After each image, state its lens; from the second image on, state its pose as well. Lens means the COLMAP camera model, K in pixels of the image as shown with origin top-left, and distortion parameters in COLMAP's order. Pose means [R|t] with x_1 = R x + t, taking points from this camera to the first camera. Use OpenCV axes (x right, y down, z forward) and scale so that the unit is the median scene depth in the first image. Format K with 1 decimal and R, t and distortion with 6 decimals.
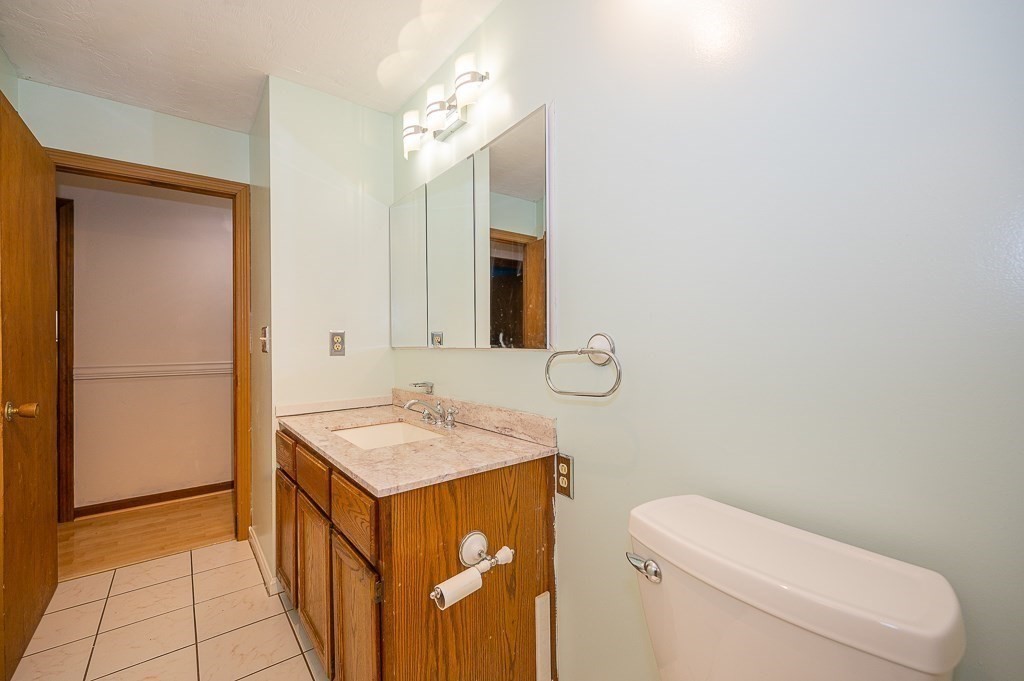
lens RADIAL K [[433.1, 0, 512.0], [0, 433.1, 340.5], [0, 0, 1]] dist [-0.000411, -0.000072]
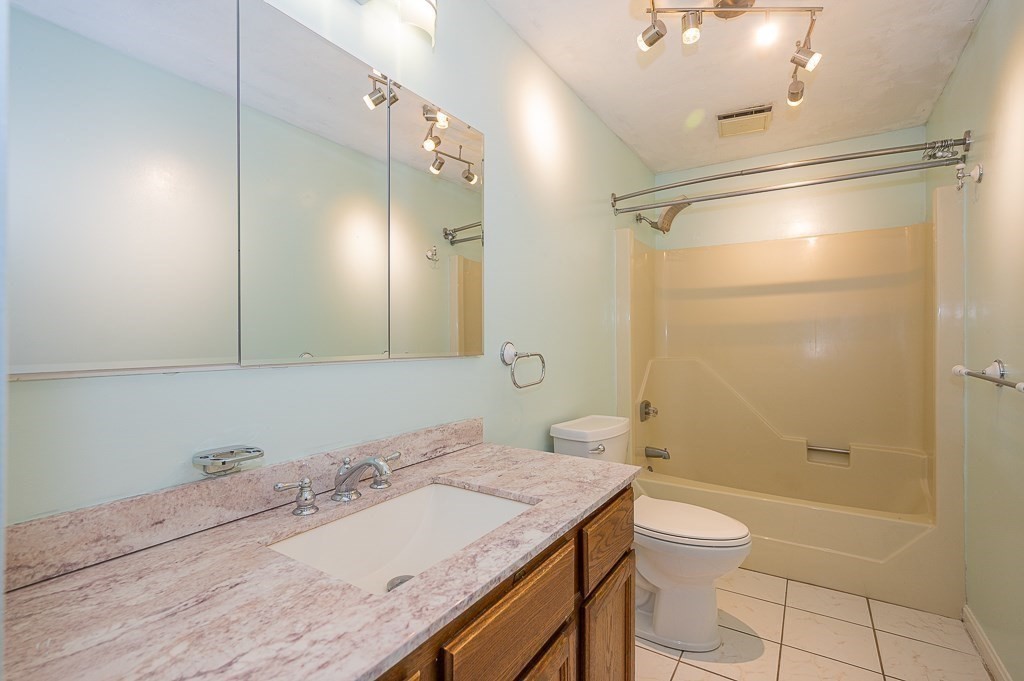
lens RADIAL K [[468.8, 0, 512.0], [0, 468.8, 340.5], [0, 0, 1]] dist [0.000046, -0.000002]
pose [[-0.336470, 0.011804, 0.941620, -1.189533], [-0.000868, 0.999917, -0.012844, -0.003026], [-0.941694, -0.005139, -0.336432, 1.472617]]
